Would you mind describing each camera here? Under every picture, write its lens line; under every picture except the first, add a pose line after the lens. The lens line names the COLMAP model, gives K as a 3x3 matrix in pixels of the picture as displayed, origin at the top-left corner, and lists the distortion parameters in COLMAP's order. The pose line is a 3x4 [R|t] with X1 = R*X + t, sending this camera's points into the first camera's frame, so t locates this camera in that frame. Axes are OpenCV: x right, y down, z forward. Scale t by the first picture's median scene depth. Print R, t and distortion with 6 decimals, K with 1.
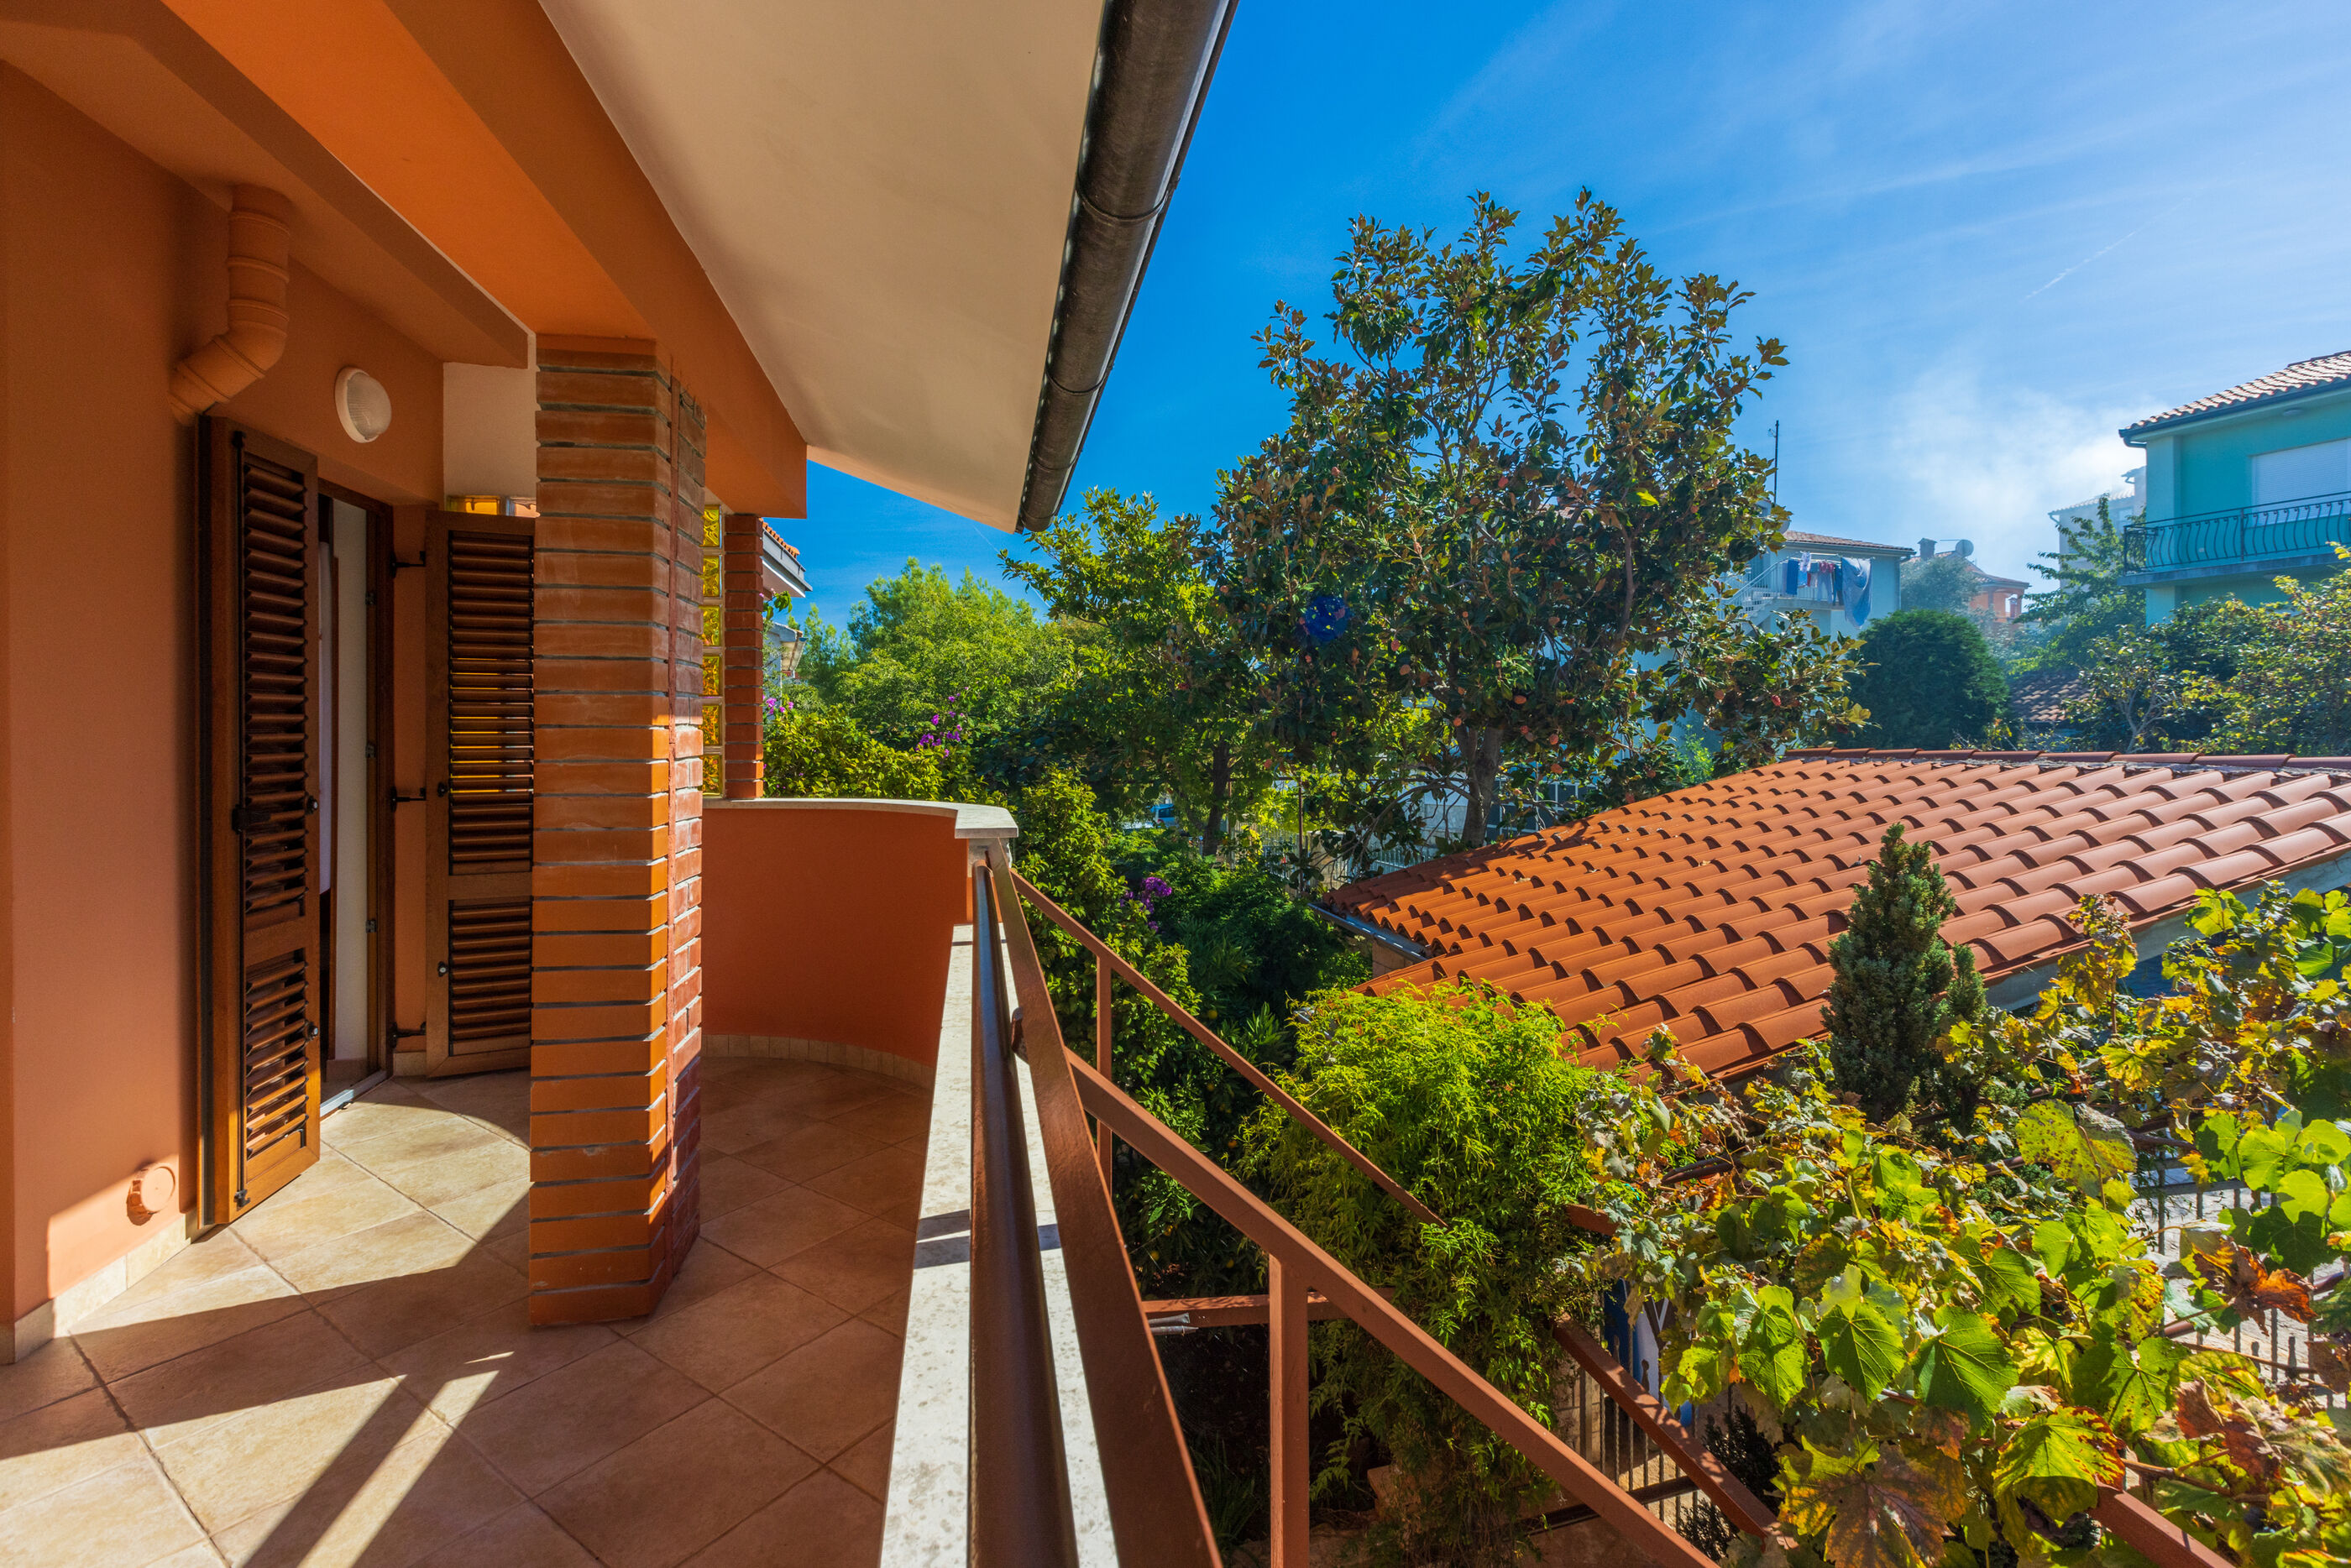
lens RADIAL K [[1073.7, 0, 1185.2], [0, 1073.7, 728.0], [0, 0, 1]] dist [0.003754, -0.001829]
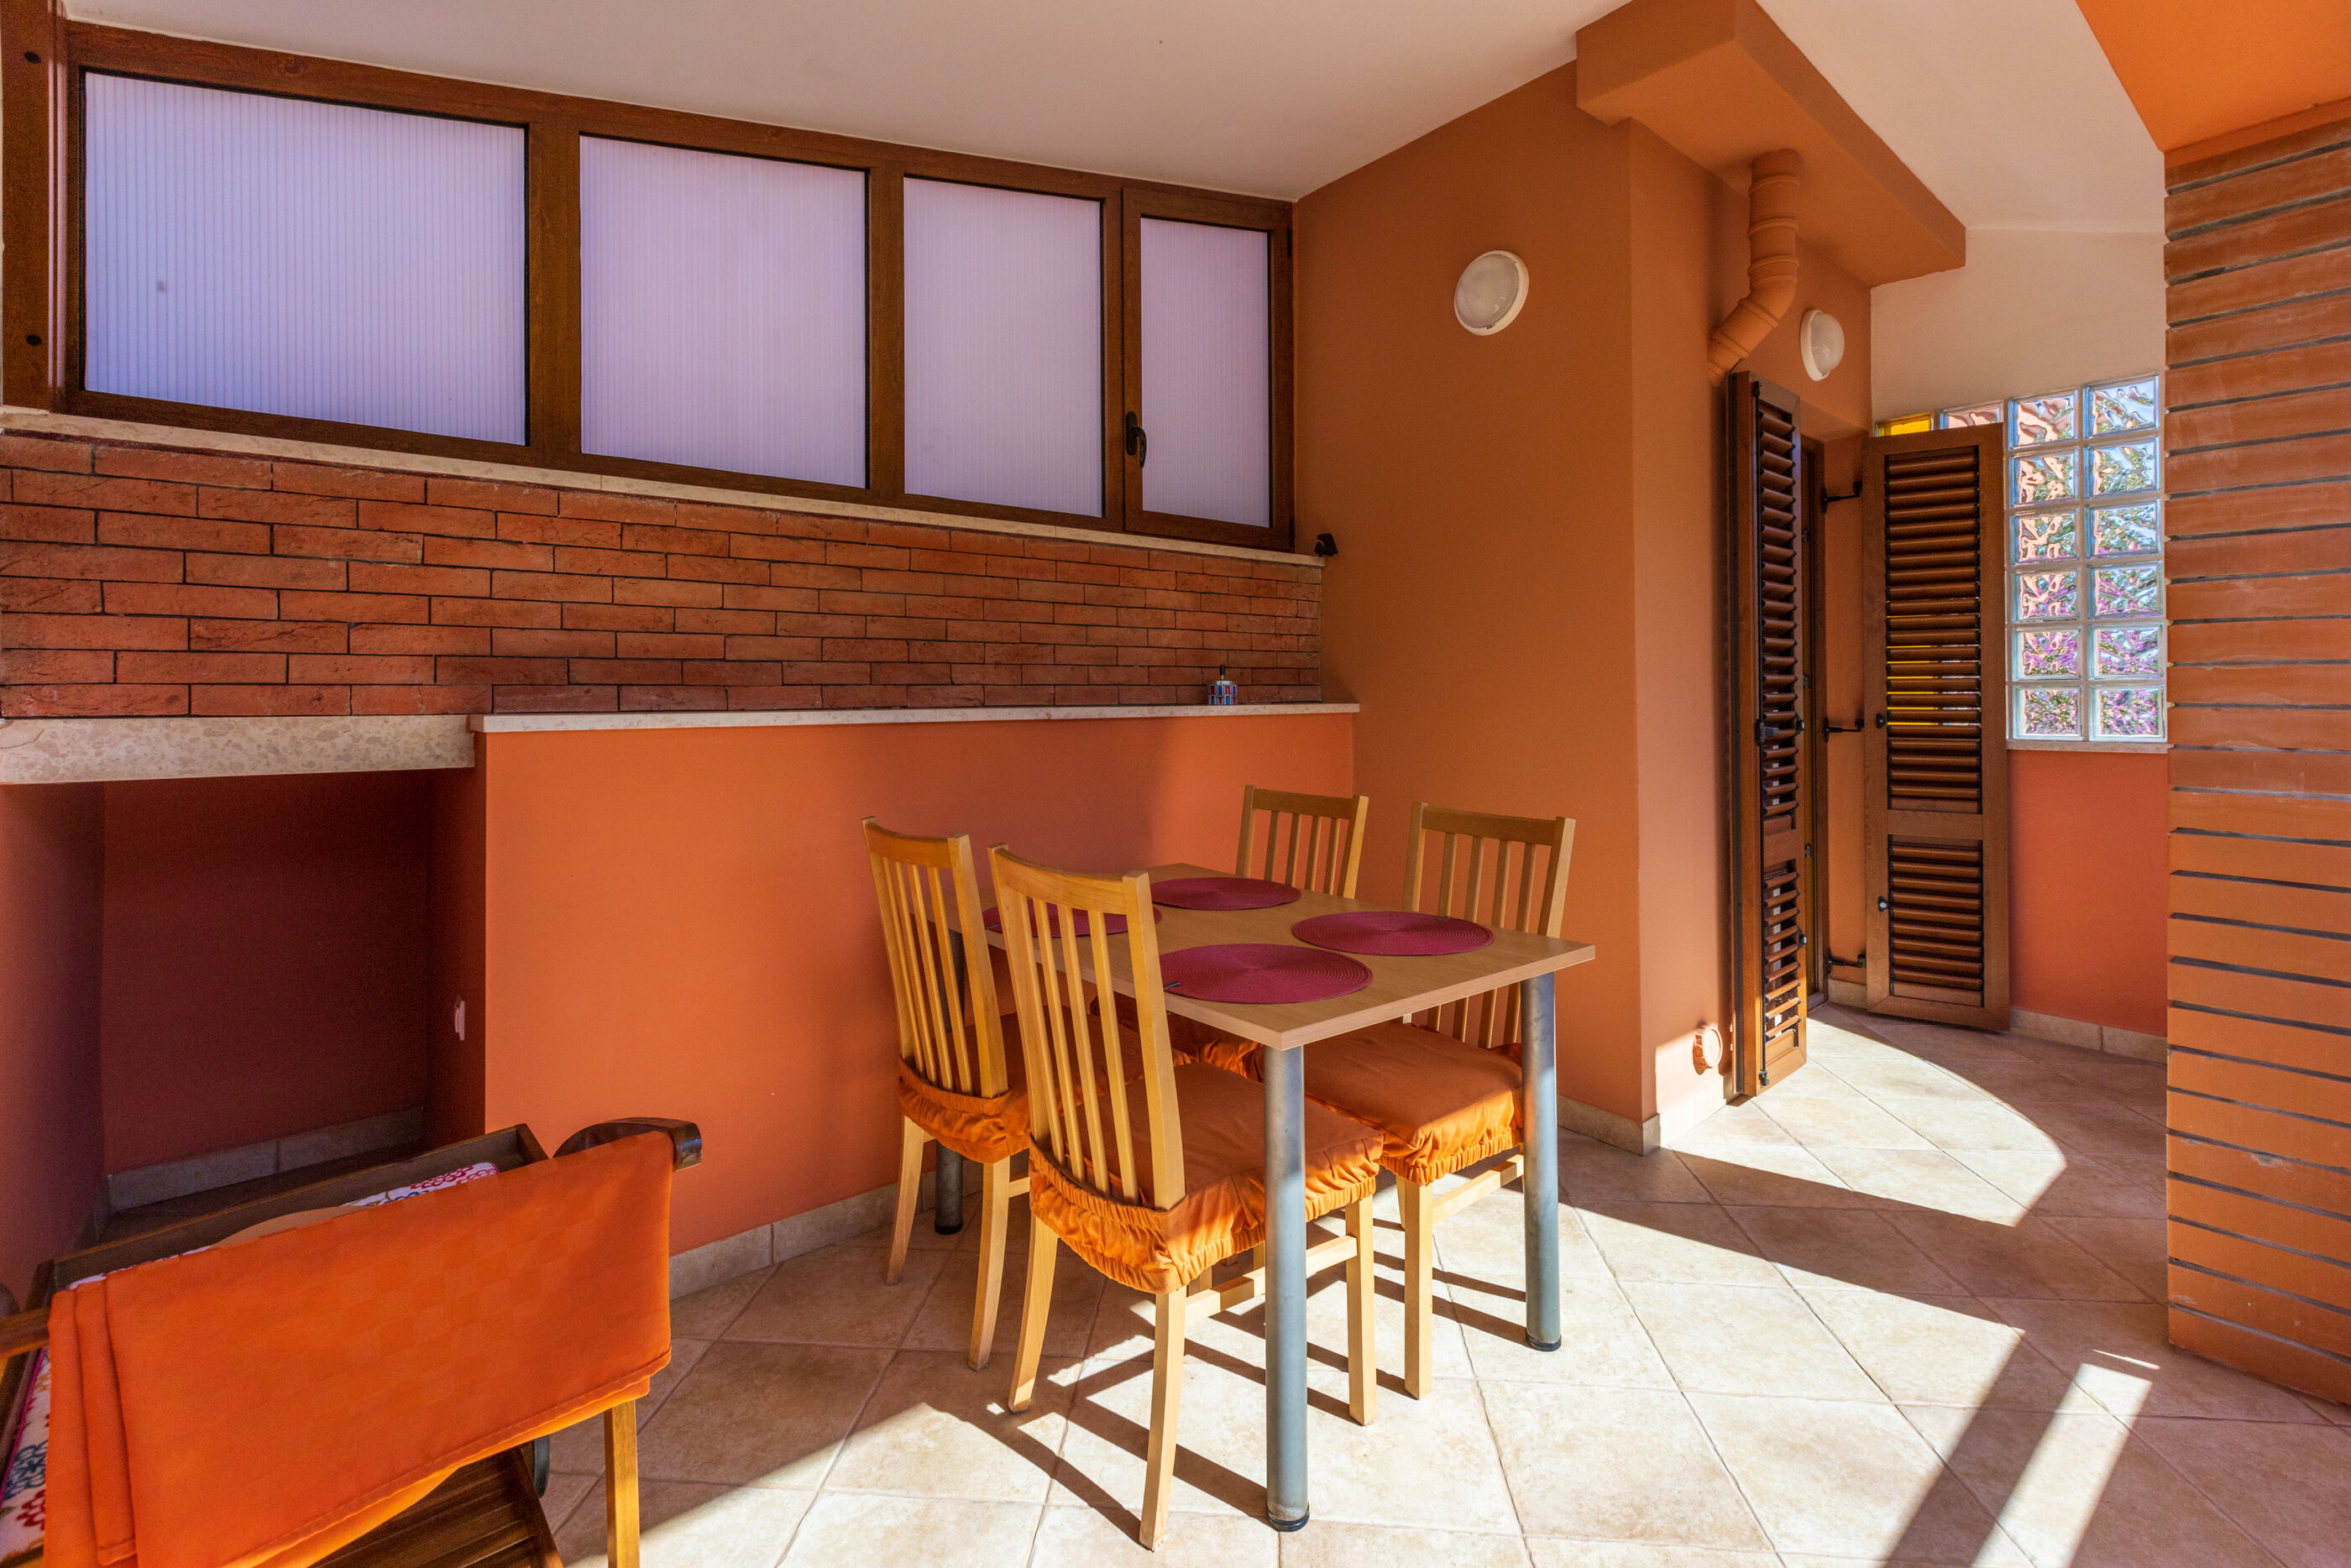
lens RADIAL K [[1073.7, 0, 1156.4], [0, 1073.7, 688.4], [0, 0, 1]] dist [0.003754, -0.001829]
pose [[0.477974, -0.003936, -0.878365, -0.187071], [0.003410, 0.999991, -0.002625, 0.036071], [0.878367, -0.001740, 0.477983, -0.062443]]
